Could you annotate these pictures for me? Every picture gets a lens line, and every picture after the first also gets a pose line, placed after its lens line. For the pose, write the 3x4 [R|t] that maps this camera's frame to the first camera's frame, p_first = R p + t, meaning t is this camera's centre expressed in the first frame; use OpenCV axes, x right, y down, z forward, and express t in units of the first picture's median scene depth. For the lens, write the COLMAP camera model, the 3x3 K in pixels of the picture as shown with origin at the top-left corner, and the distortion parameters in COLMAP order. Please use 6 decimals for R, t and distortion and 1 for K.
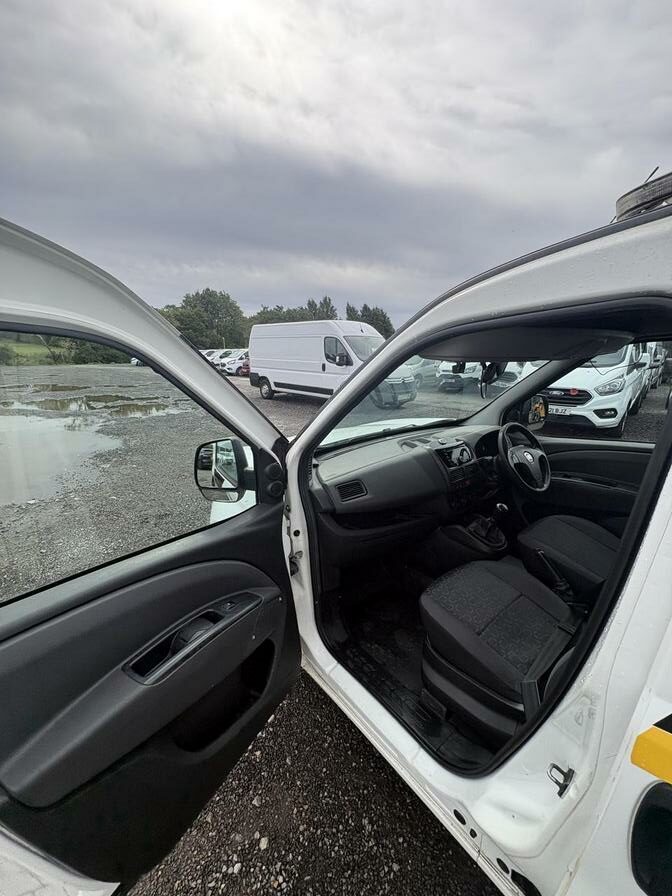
lens RADIAL K [[360.7, 0, 336.4], [0, 360.7, 449.2], [0, 0, 1]] dist [0.002414, 0.000354]
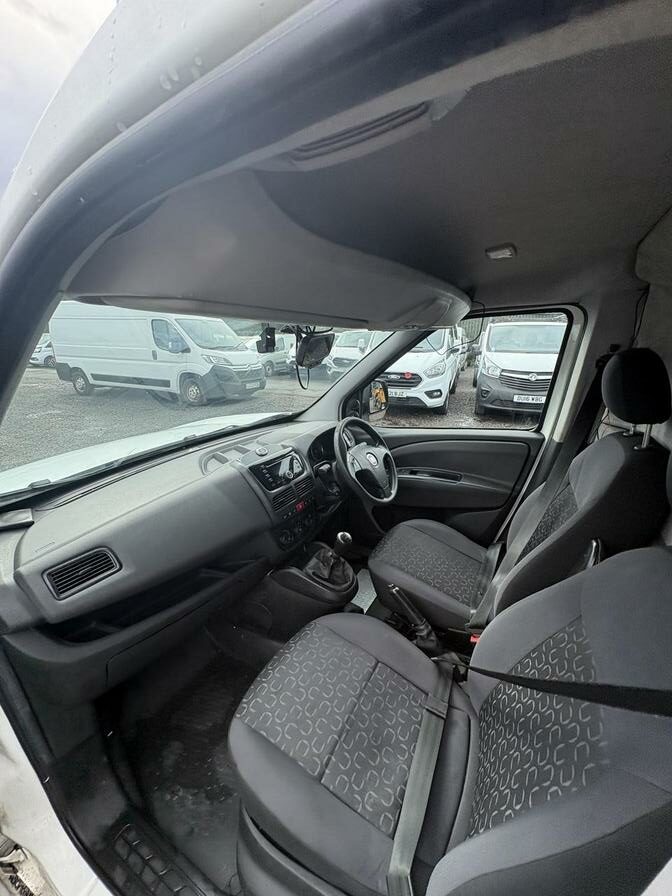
lens RADIAL K [[366.1, 0, 336.0], [0, 366.1, 448.0], [0, 0, 1]] dist [-0.008317, 0.005380]
pose [[0.924661, -0.102032, 0.366866, 0.127641], [0.092486, 0.994761, 0.043555, -0.035806], [-0.369388, -0.006344, 0.929254, 0.214156]]
